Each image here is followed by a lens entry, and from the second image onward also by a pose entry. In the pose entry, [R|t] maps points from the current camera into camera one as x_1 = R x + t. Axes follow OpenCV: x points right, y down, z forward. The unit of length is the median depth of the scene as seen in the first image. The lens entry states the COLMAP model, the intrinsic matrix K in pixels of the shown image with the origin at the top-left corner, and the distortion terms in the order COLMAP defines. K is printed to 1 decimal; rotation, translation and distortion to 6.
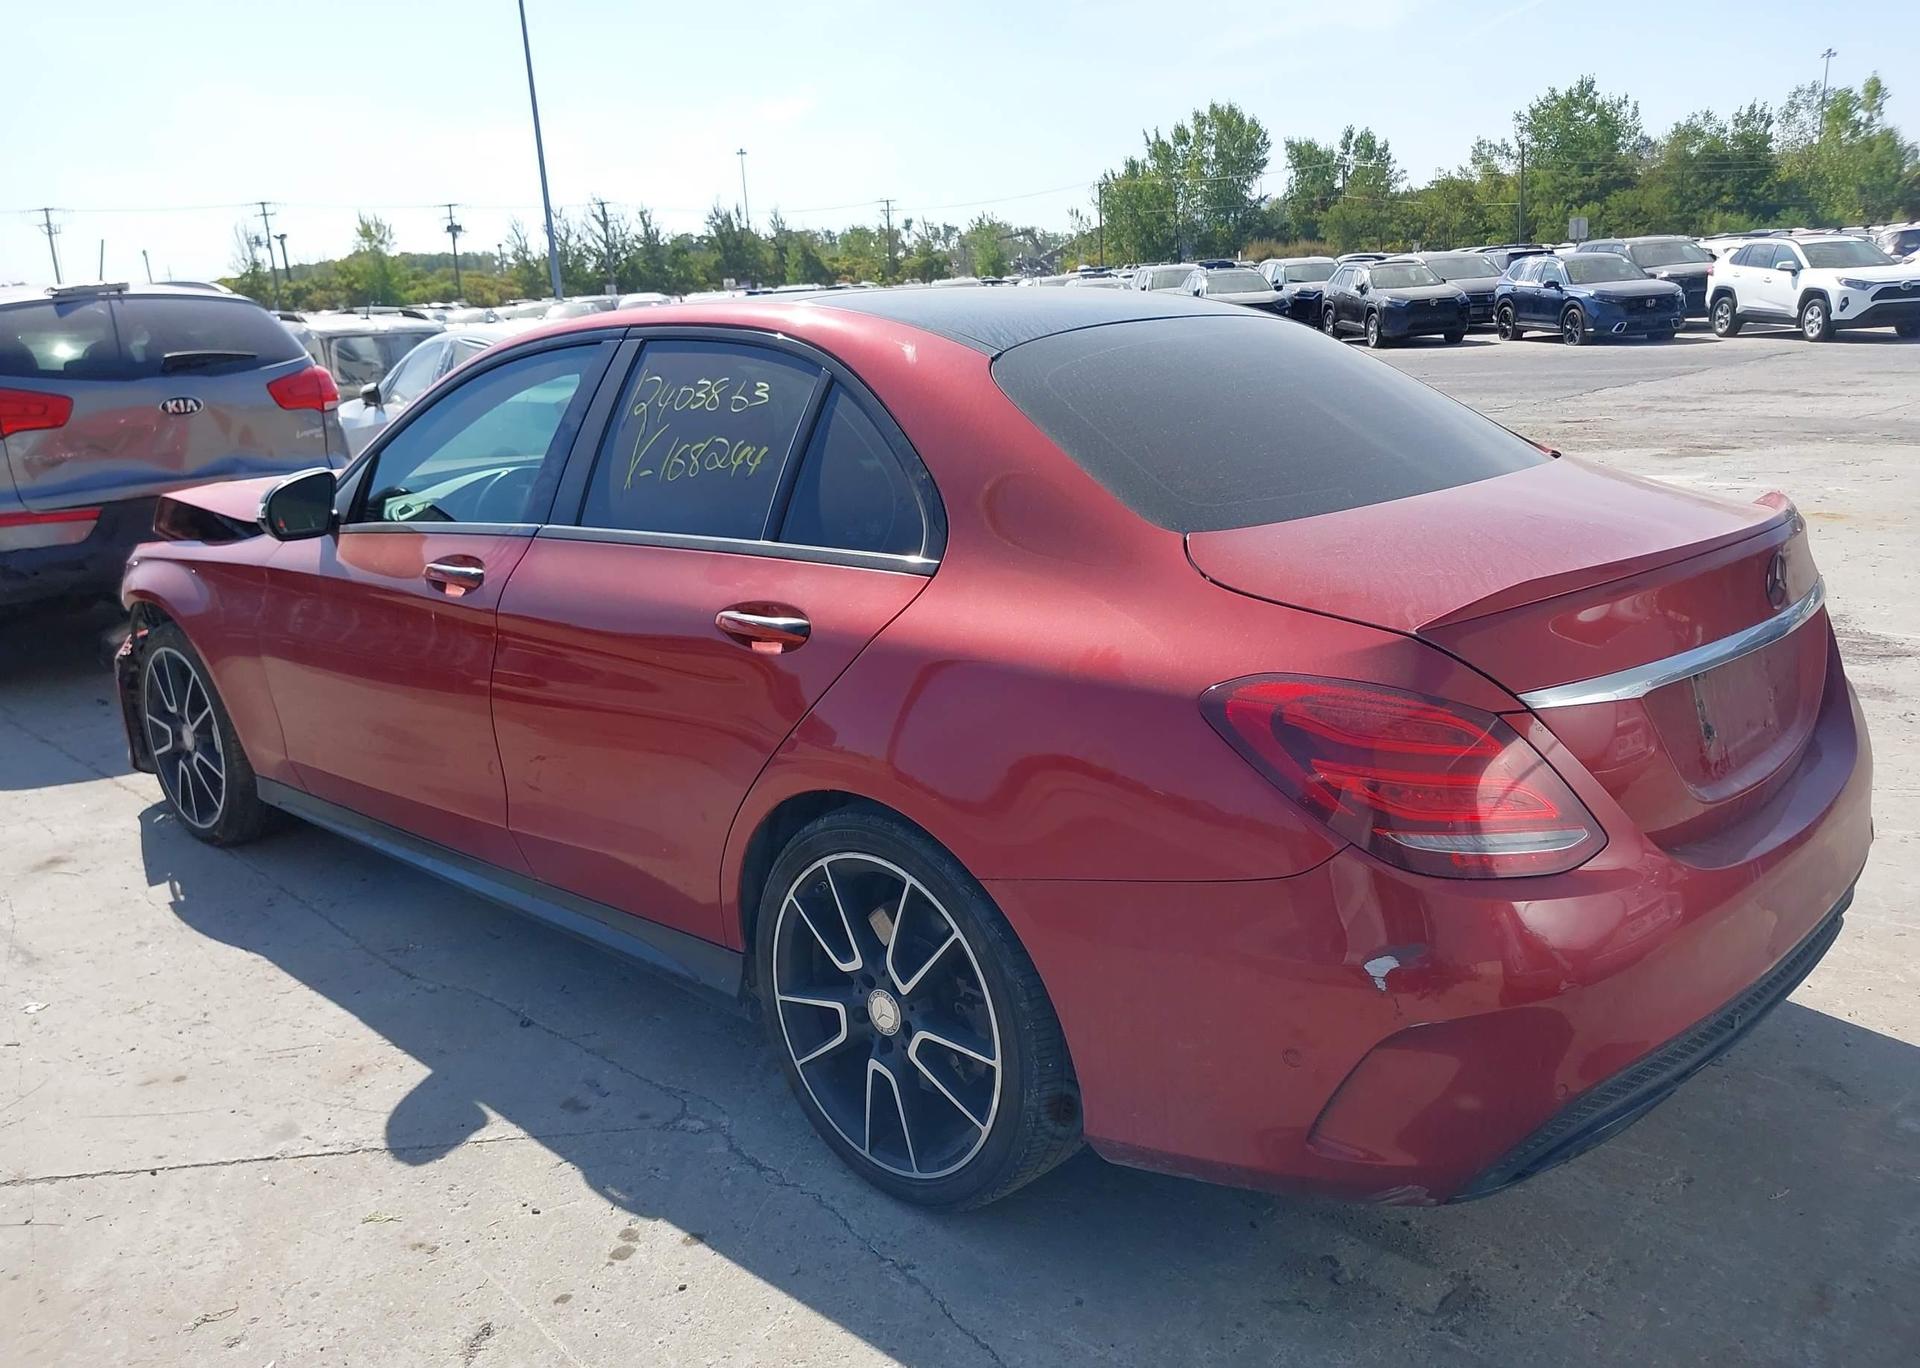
lens RADIAL K [[1520.1, 0, 945.3], [0, 1520.1, 674.5], [0, 0, 1]] dist [0.019584, -0.028911]
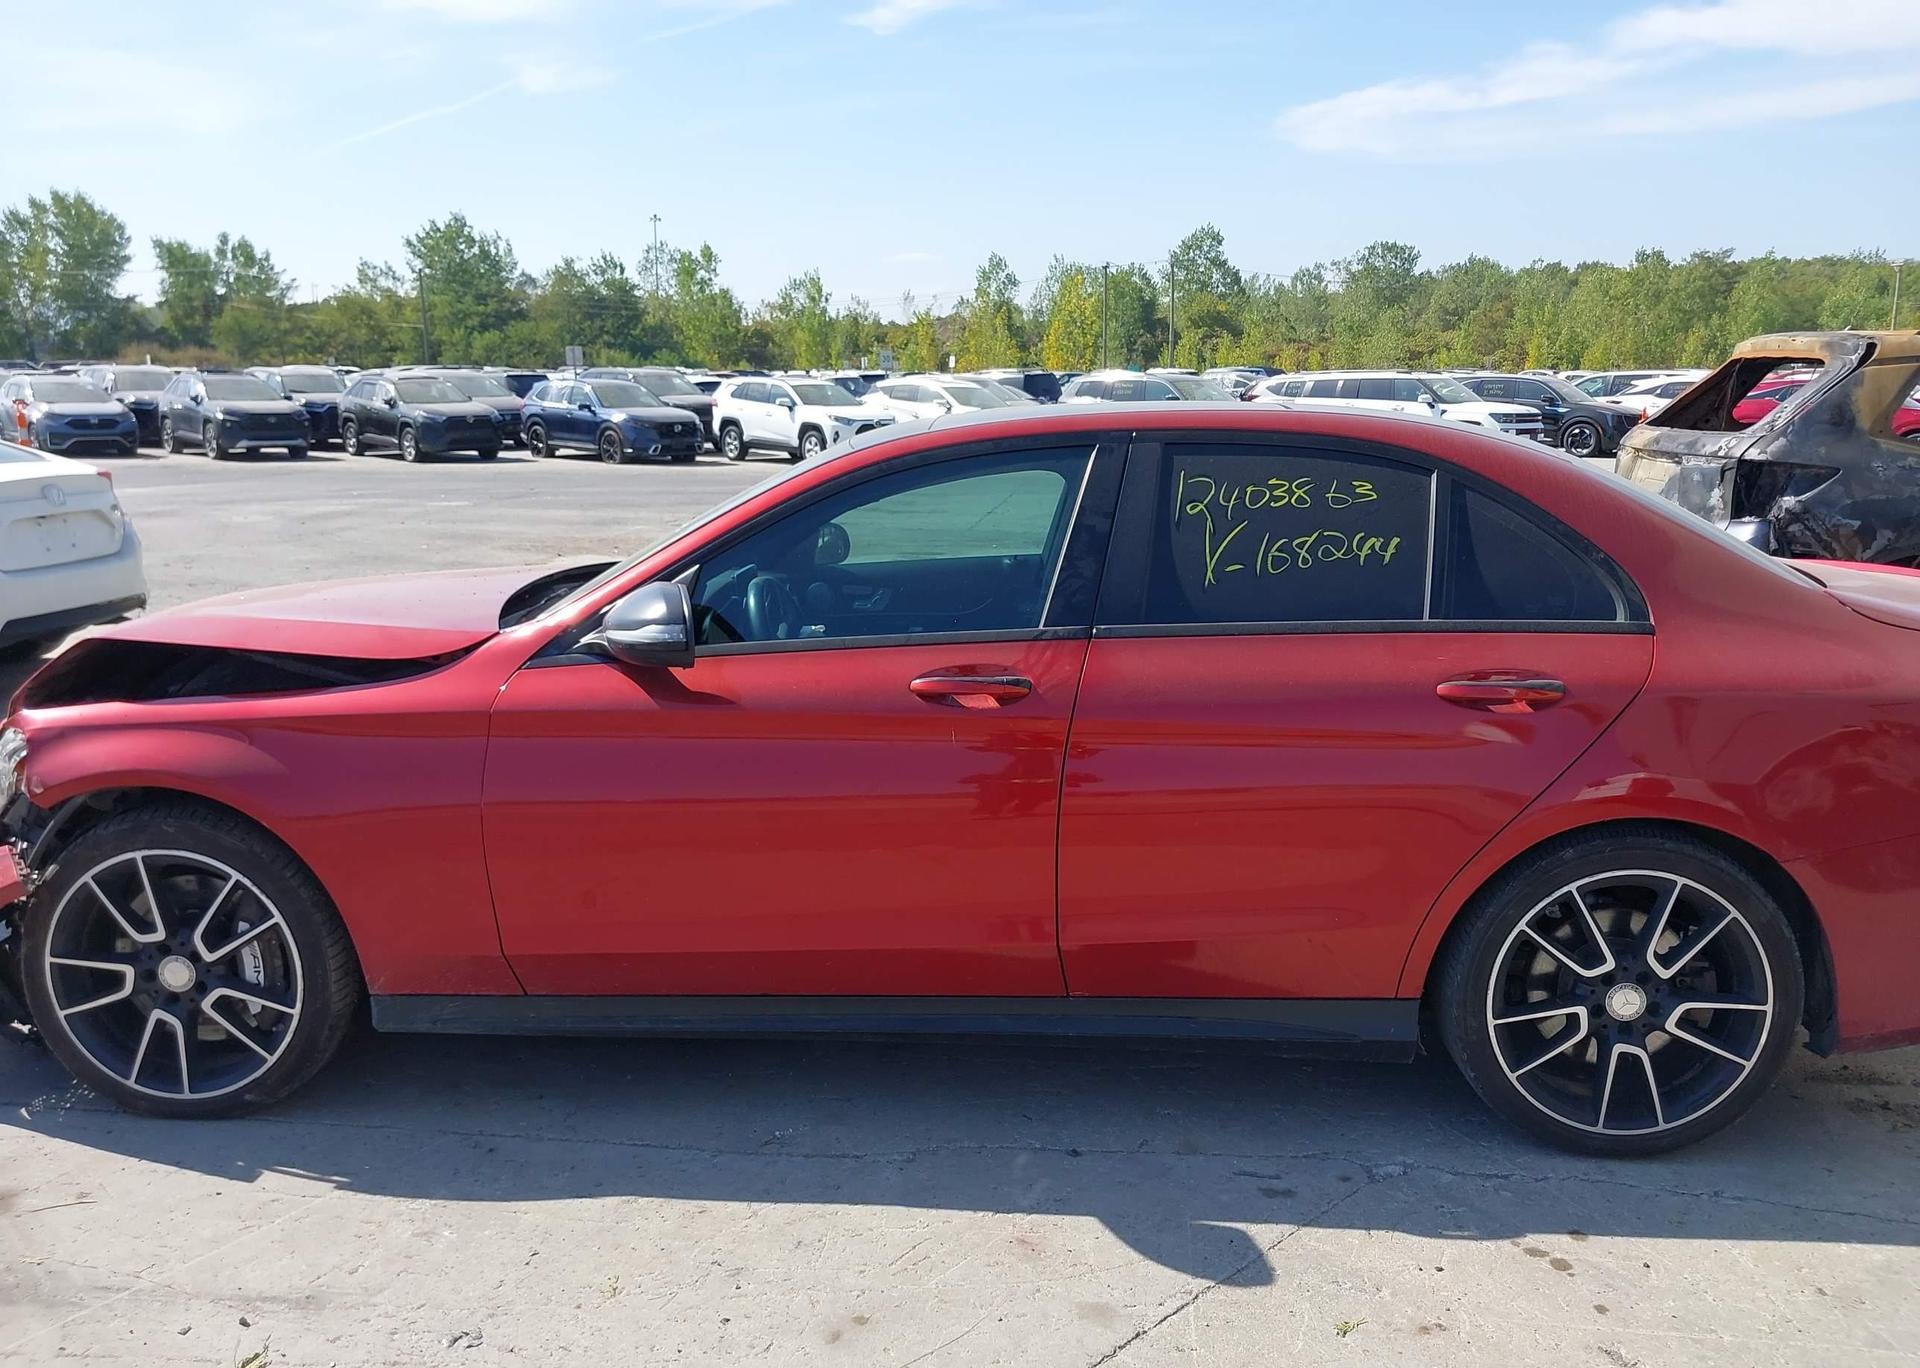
lens RADIAL K [[1520.1, 0, 944.9], [0, 1520.1, 697.4], [0, 0, 1]] dist [0.019584, -0.028911]
pose [[0.764847, -0.078768, 0.639379, -0.962211], [0.117049, 0.992969, -0.017690, -0.046348], [-0.633490, 0.088369, 0.768688, 0.315451]]
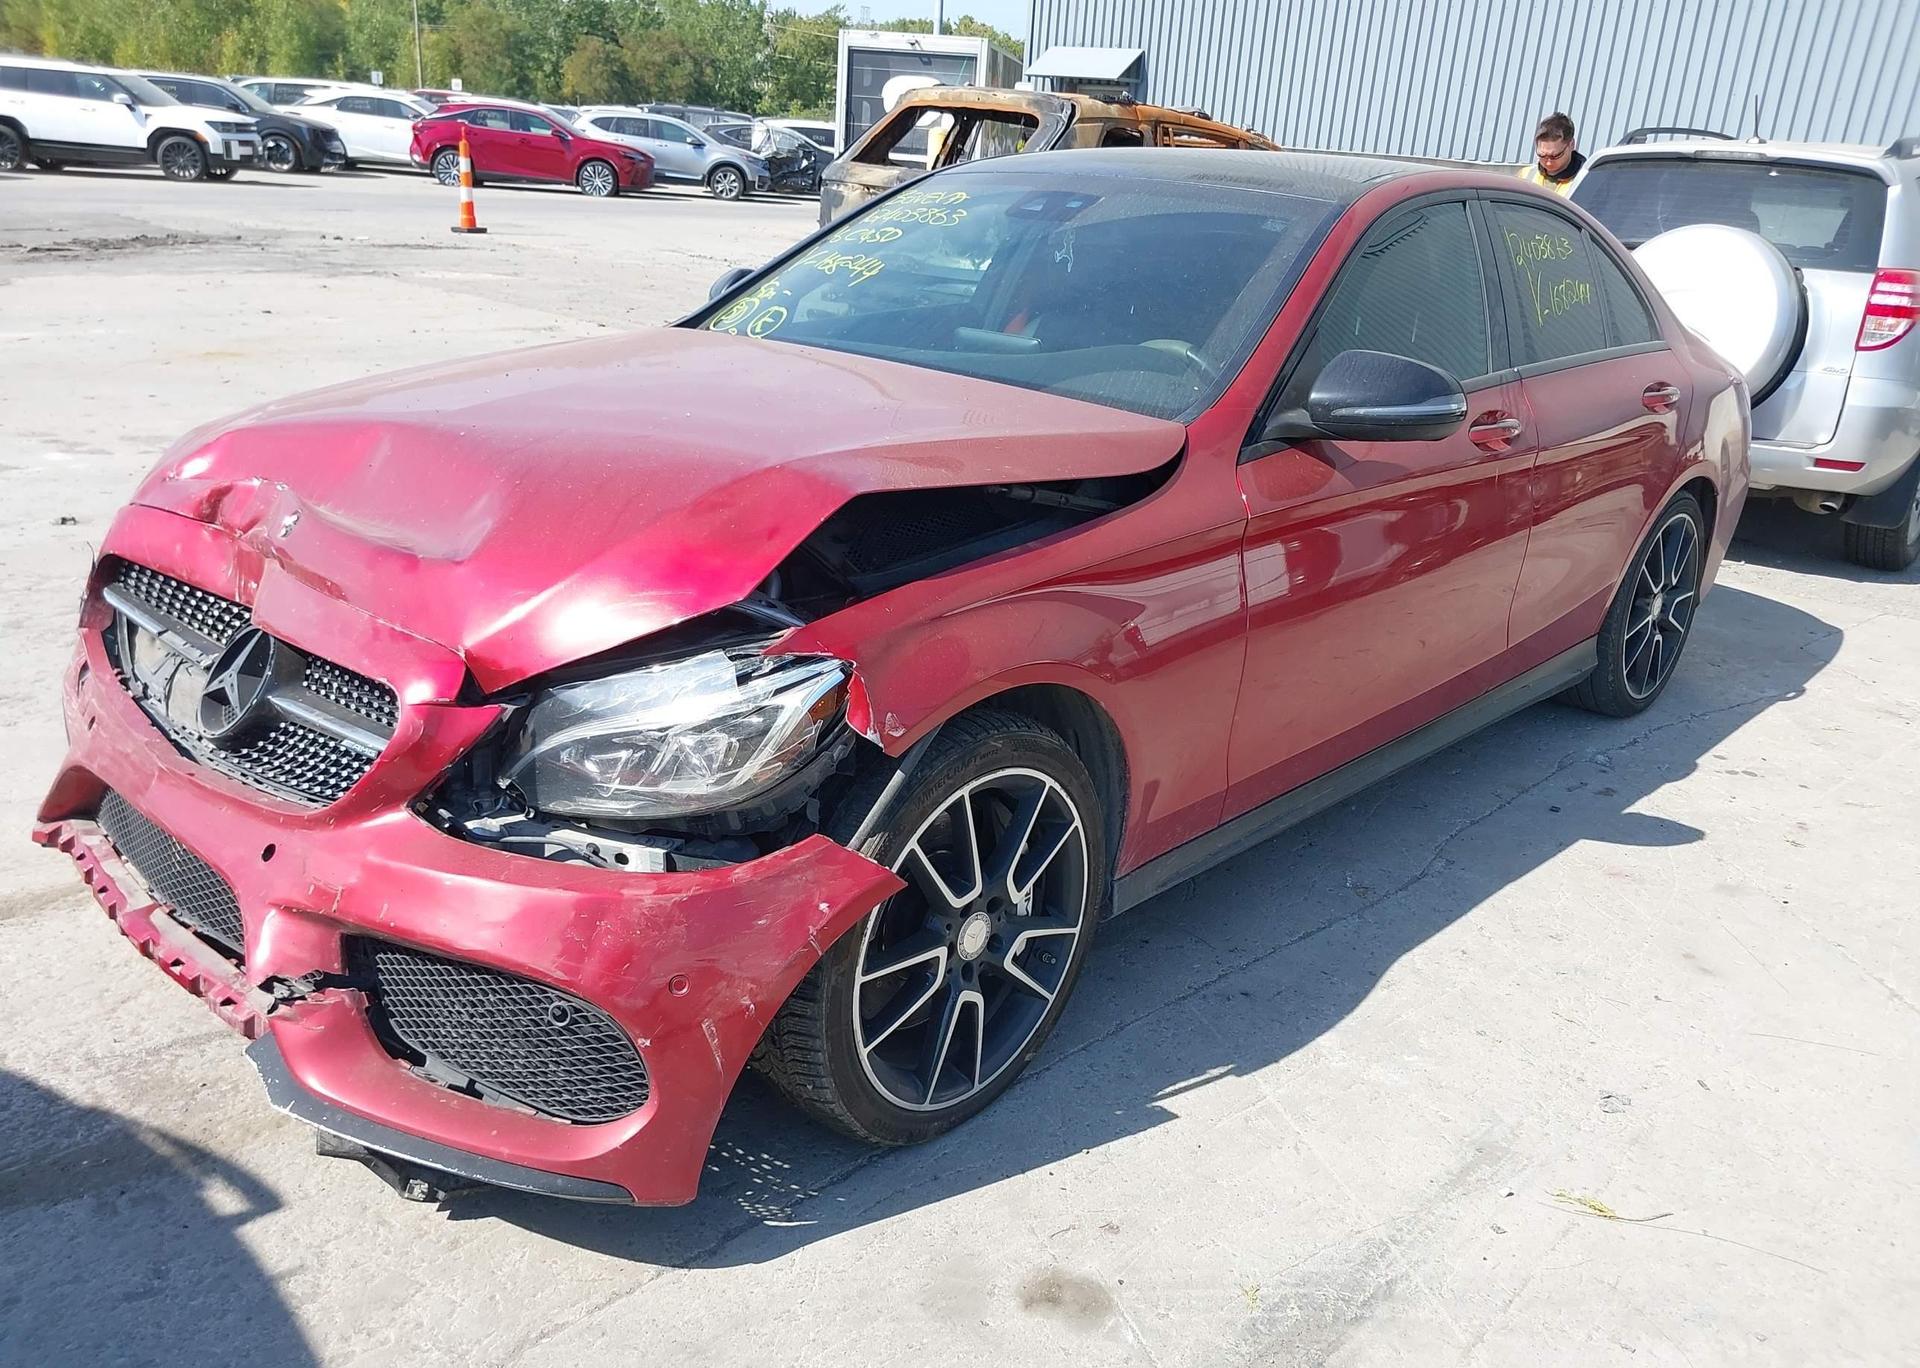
lens RADIAL K [[1520.1, 0, 961.3], [0, 1520.1, 699.5], [0, 0, 1]] dist [0.019584, -0.028911]
pose [[-0.022213, -0.293569, 0.955680, -1.393769], [0.176682, 0.939717, 0.292772, -0.268434], [-0.984017, 0.175355, 0.030994, 1.407402]]
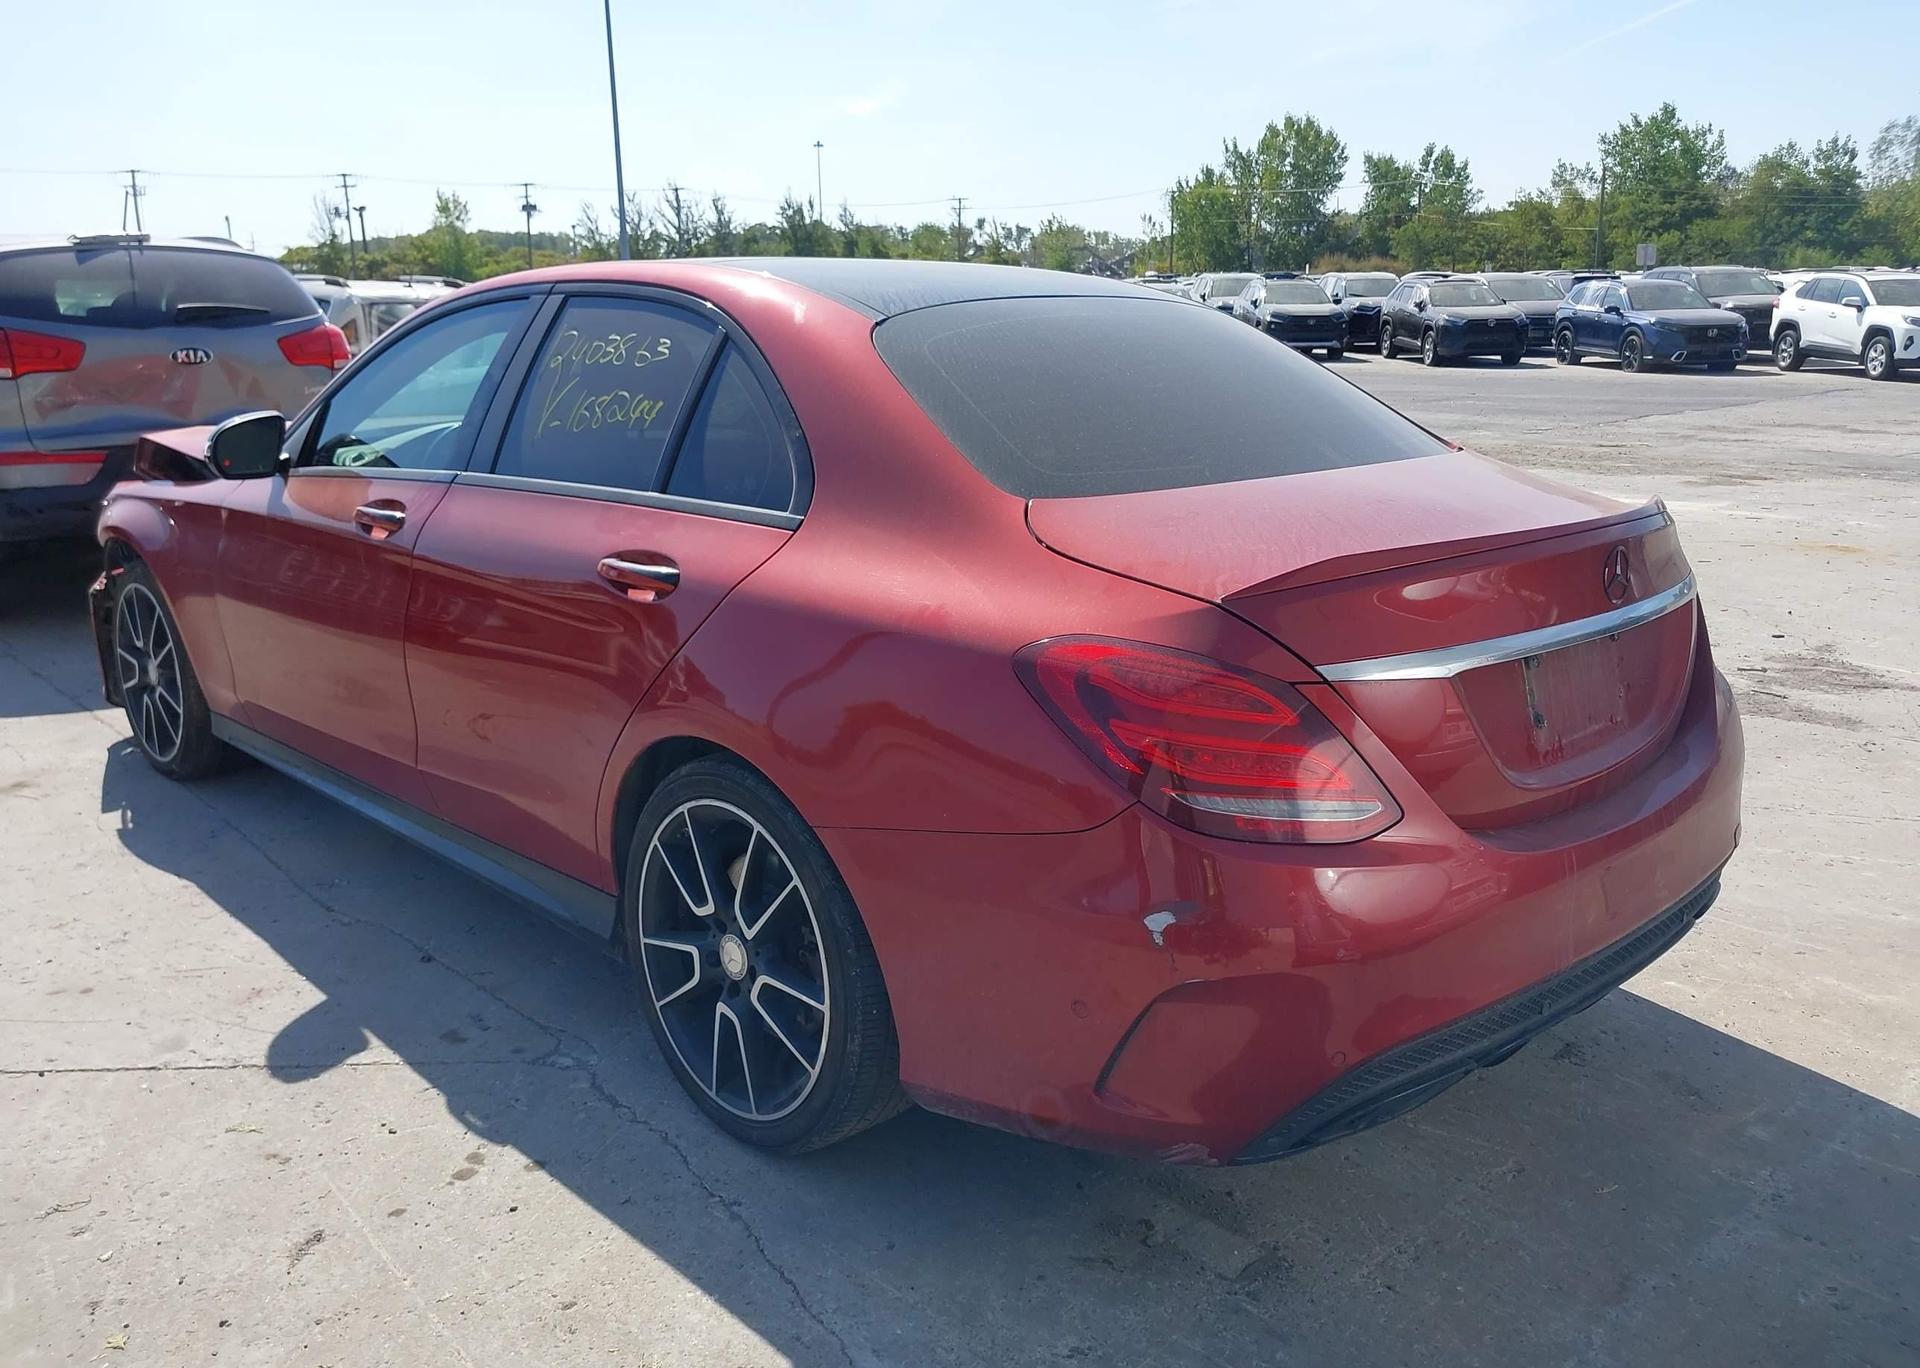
lens RADIAL K [[1520.1, 0, 946.1], [0, 1520.1, 680.0], [0, 0, 1]] dist [0.019584, -0.028911]
pose [[0.998064, 0.053323, -0.032013, 0.100464], [-0.053210, 0.998574, 0.004361, 0.019473], [0.032200, -0.002649, 0.999478, -0.013064]]
